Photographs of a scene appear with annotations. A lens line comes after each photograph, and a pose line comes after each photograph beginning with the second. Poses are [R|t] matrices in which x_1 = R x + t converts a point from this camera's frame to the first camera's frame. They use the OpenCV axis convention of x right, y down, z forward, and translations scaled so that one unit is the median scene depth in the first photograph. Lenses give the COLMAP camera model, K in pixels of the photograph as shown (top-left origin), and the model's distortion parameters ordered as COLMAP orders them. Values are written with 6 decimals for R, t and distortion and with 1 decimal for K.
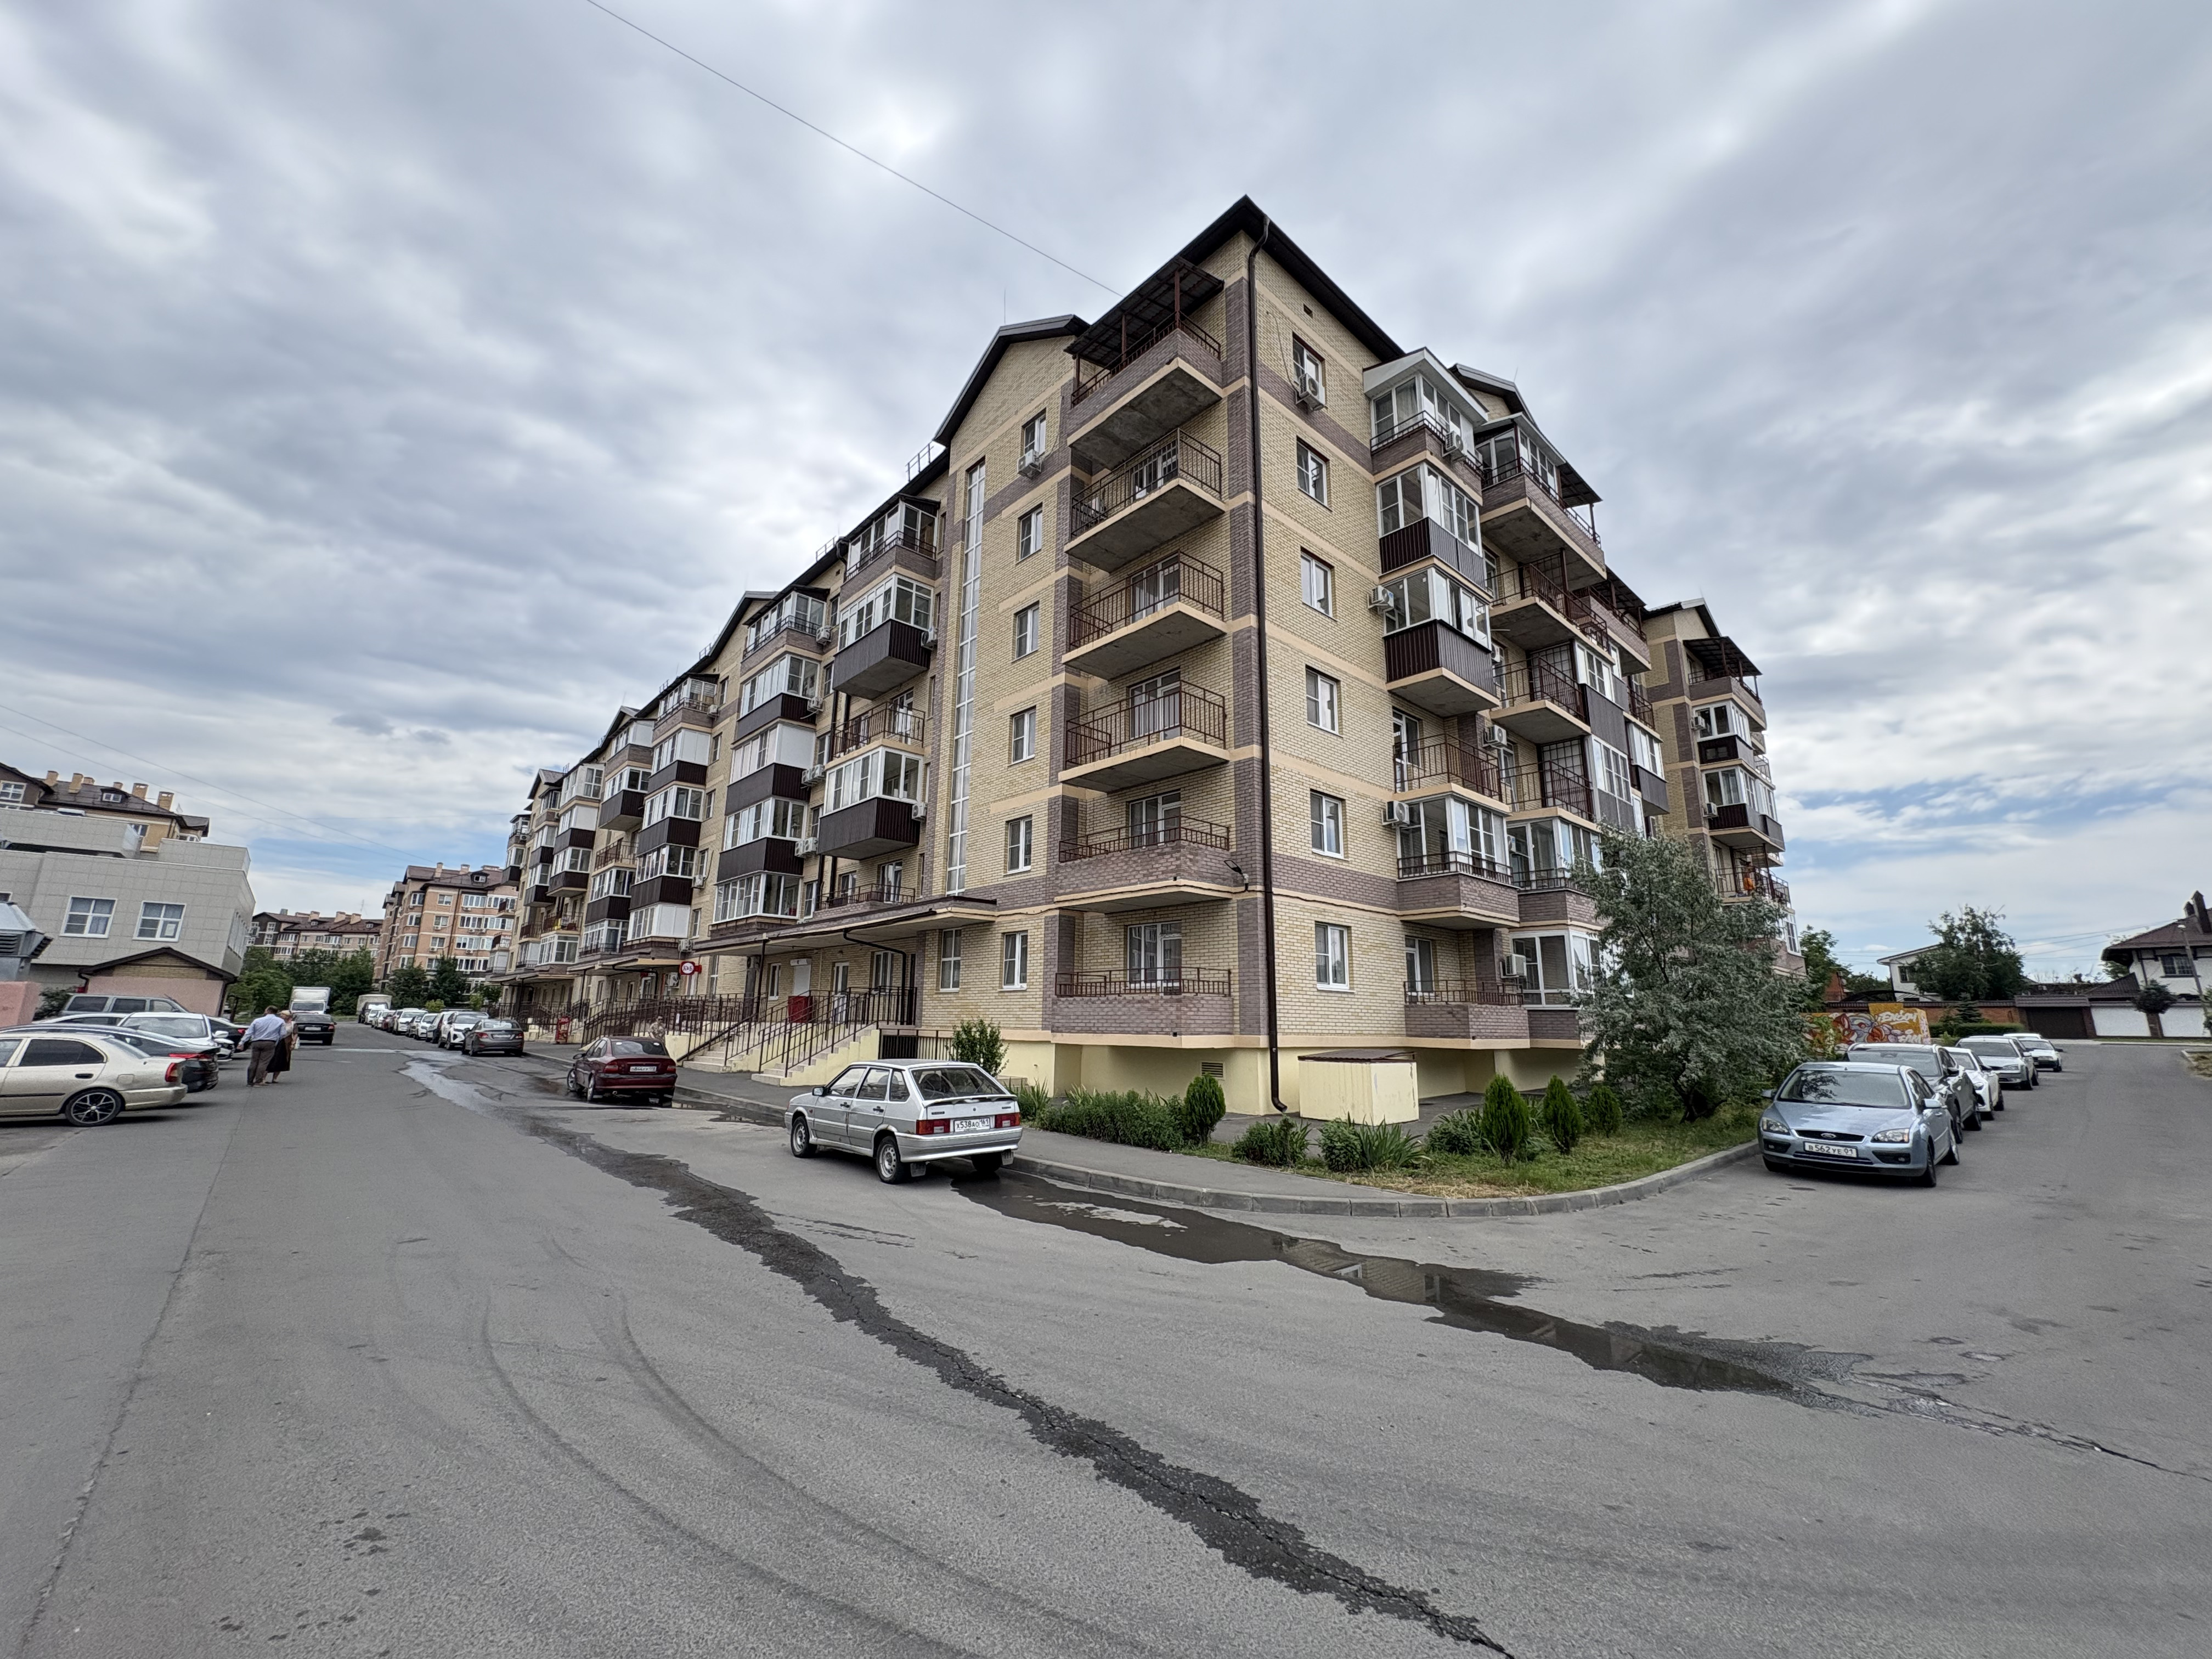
lens RADIAL K [[876.2, 0, 1124.4], [0, 876.2, 821.7], [0, 0, 1]] dist [0.000549, 0.000385]
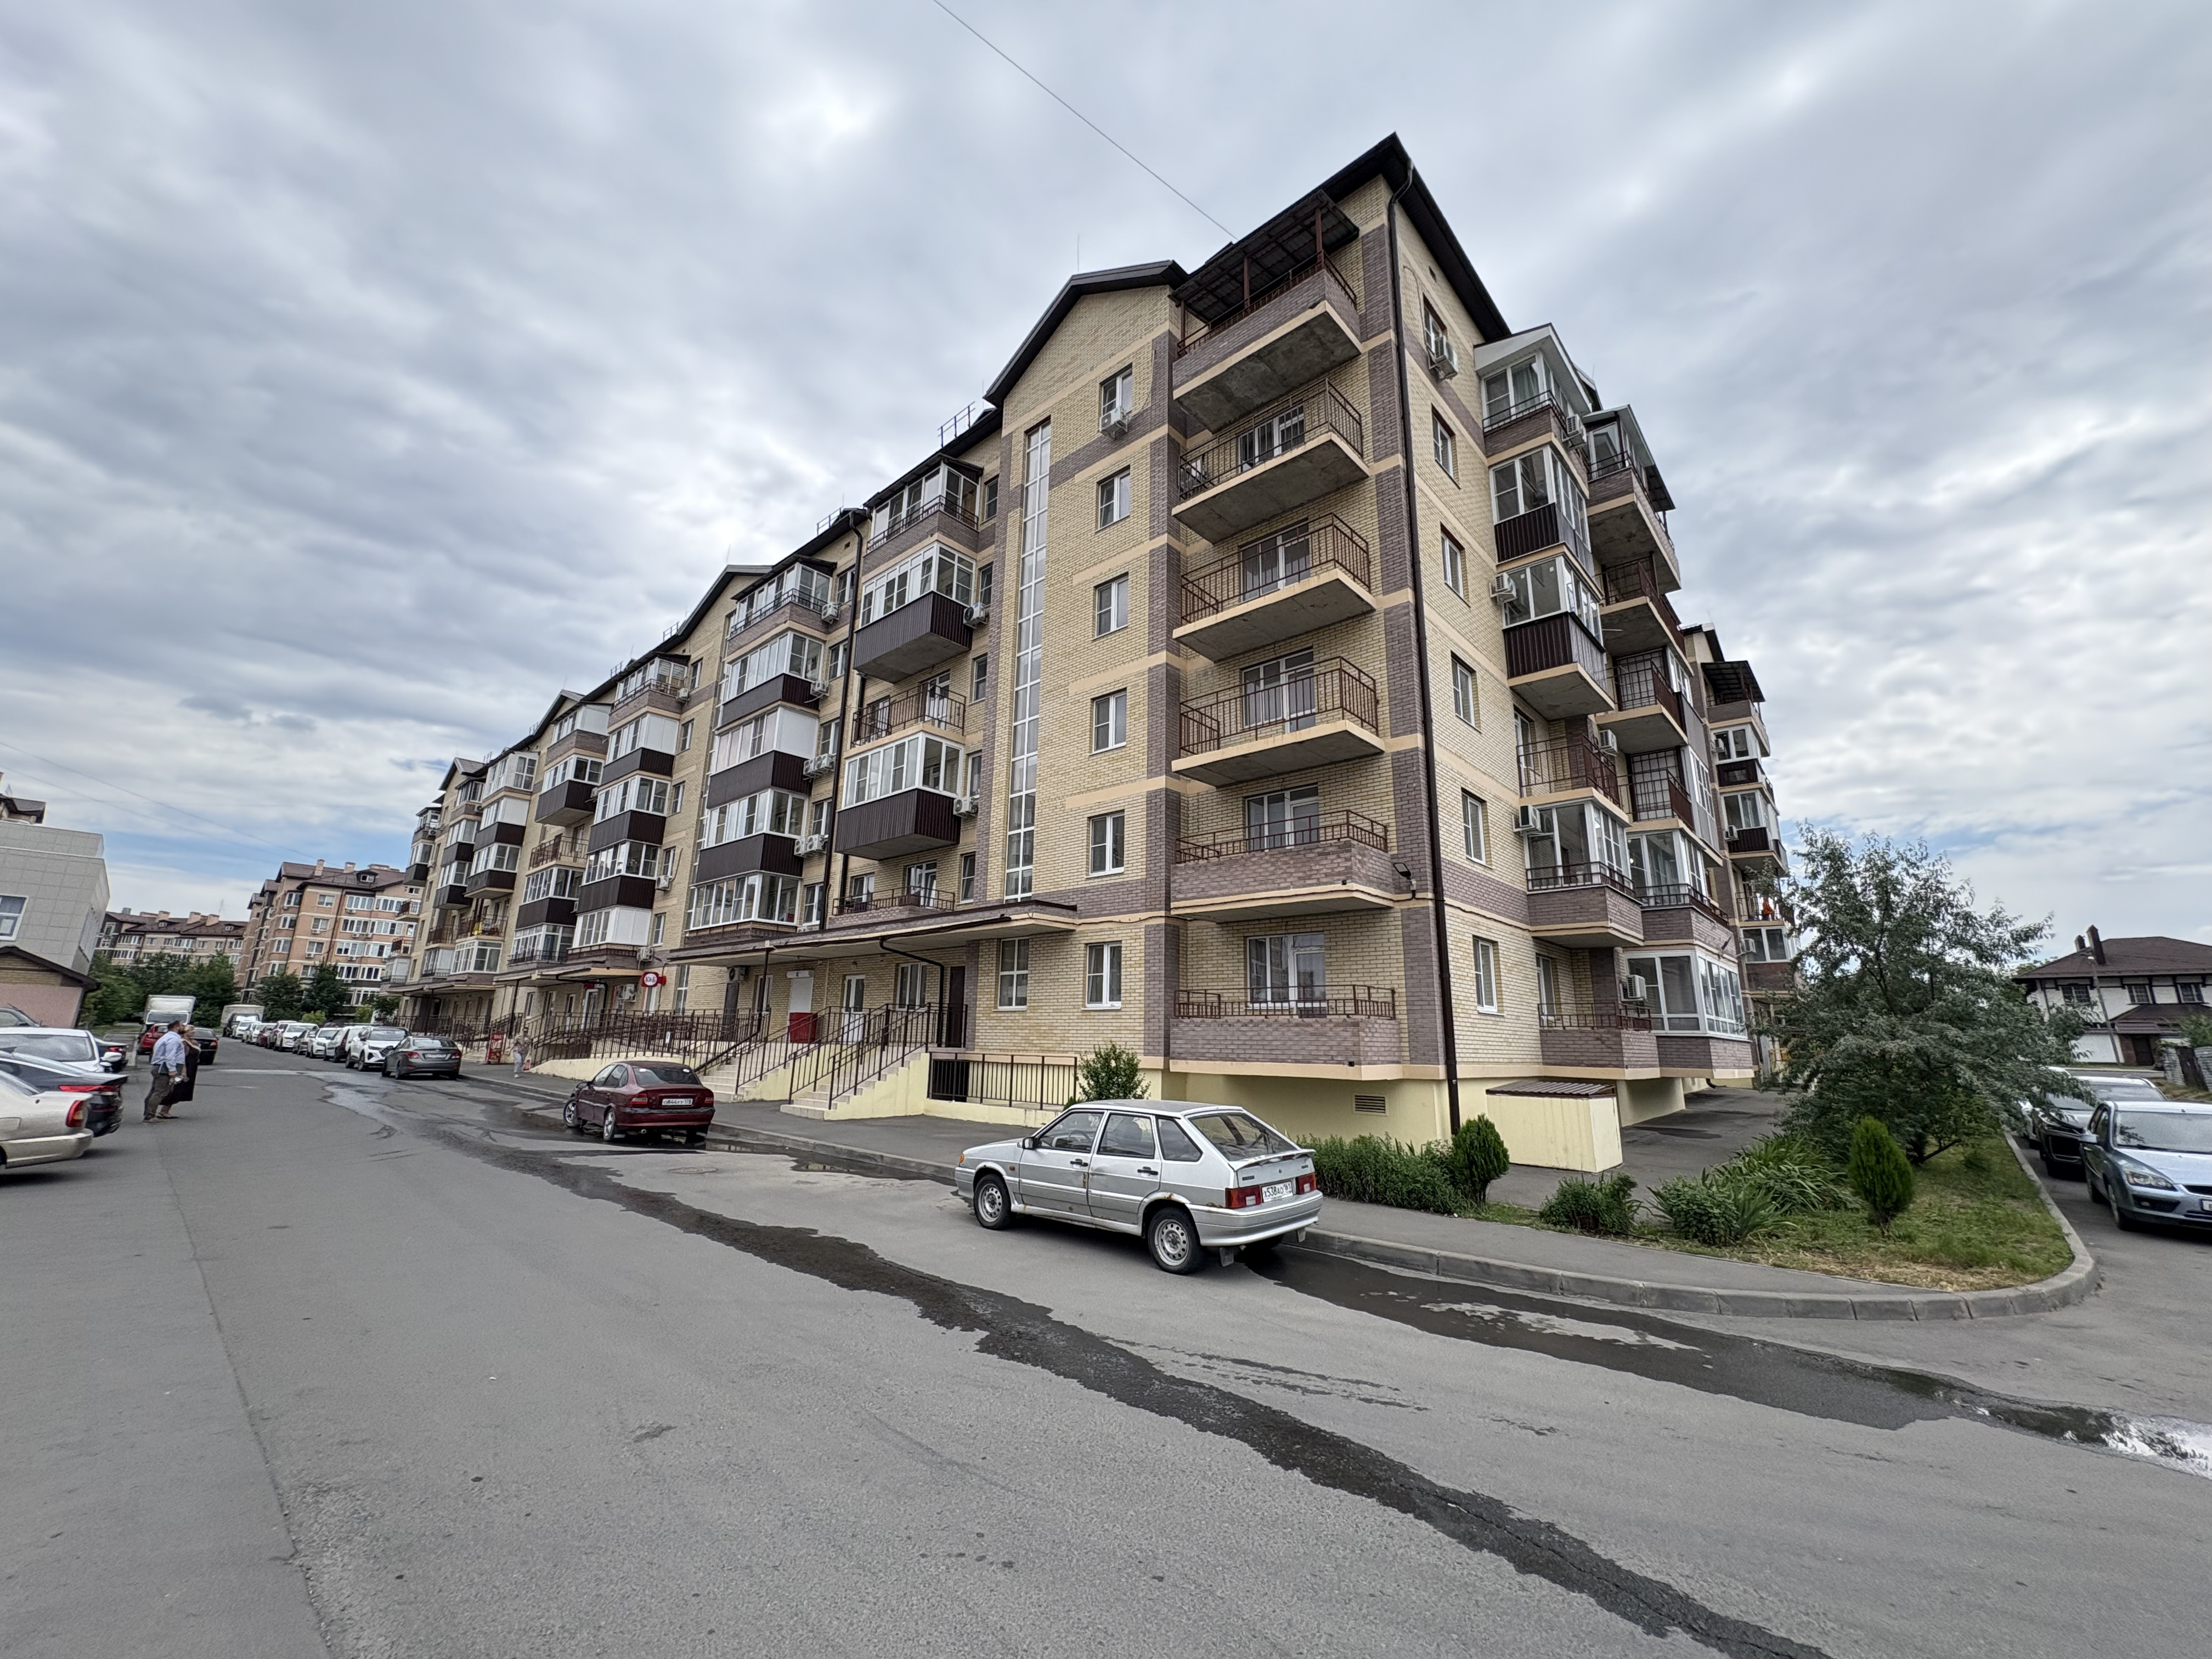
lens RADIAL K [[876.2, 0, 1108.1], [0, 876.2, 825.3], [0, 0, 1]] dist [0.000549, 0.000385]
pose [[0.995908, 0.027059, 0.086230, -0.189344], [-0.025781, 0.999541, -0.015898, 0.019935], [-0.086621, 0.013610, 0.996148, 0.117548]]
